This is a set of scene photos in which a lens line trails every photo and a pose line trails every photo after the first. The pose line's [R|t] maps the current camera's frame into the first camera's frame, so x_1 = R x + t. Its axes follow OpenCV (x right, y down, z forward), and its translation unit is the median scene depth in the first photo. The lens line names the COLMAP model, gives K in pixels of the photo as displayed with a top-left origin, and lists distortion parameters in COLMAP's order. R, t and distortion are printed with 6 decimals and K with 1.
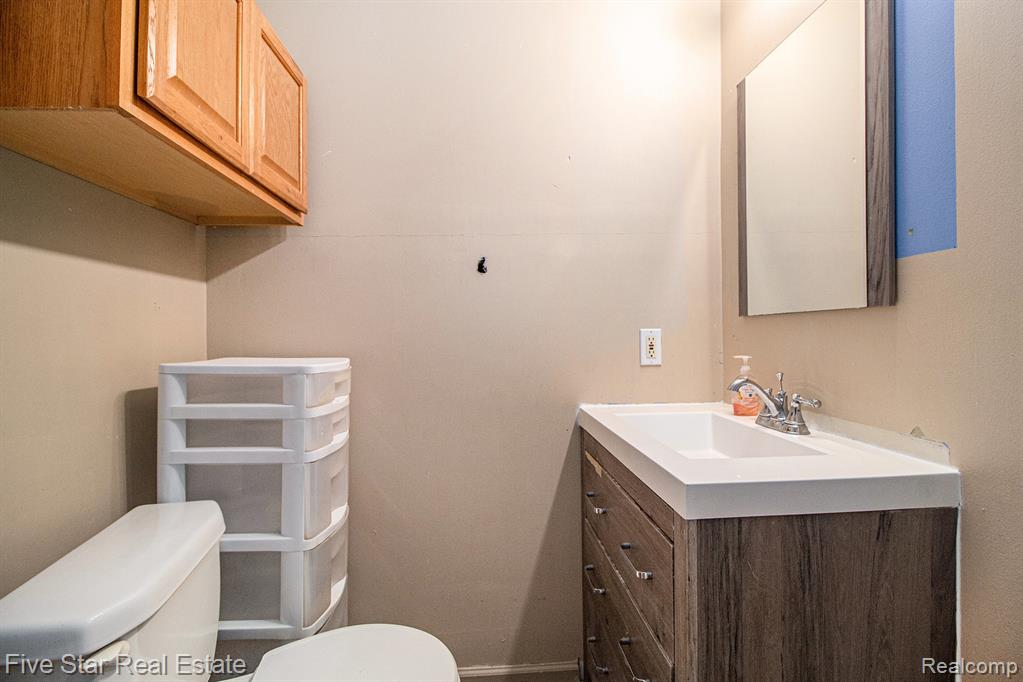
lens RADIAL K [[480.0, 0, 524.5], [0, 480.0, 332.4], [0, 0, 1]] dist [0.000147, -0.012448]
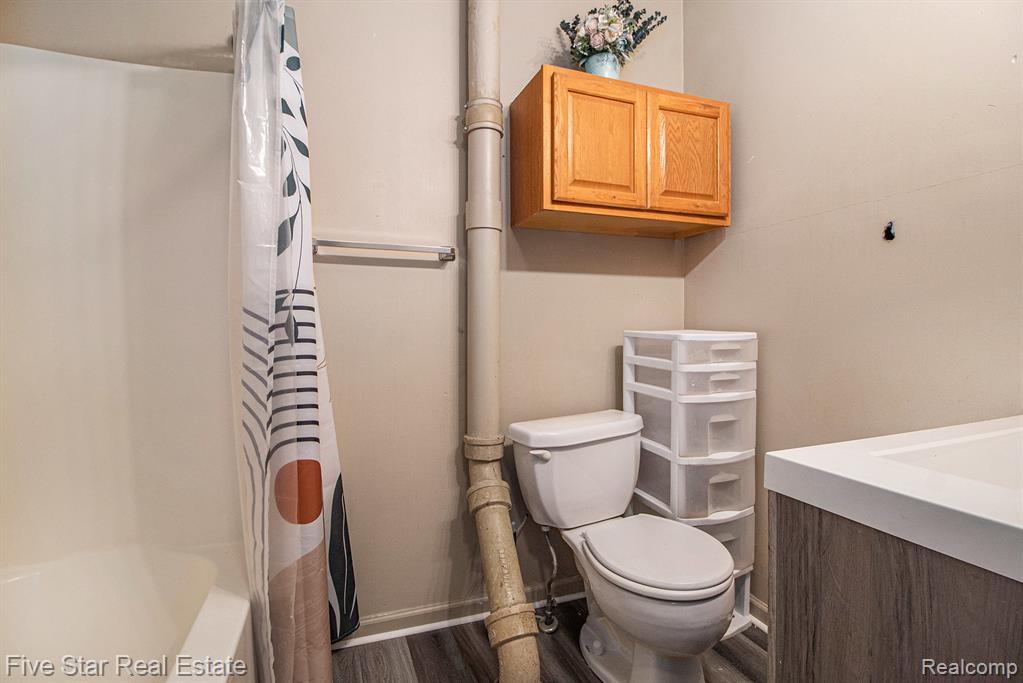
lens RADIAL K [[480.0, 0, 524.5], [0, 480.0, 332.9], [0, 0, 1]] dist [0.000147, -0.012448]
pose [[0.301871, 0.027647, -0.952948, 0.771603], [0.007993, 0.999471, 0.031529, 0.017000], [0.953315, -0.017134, 0.301490, 0.142130]]
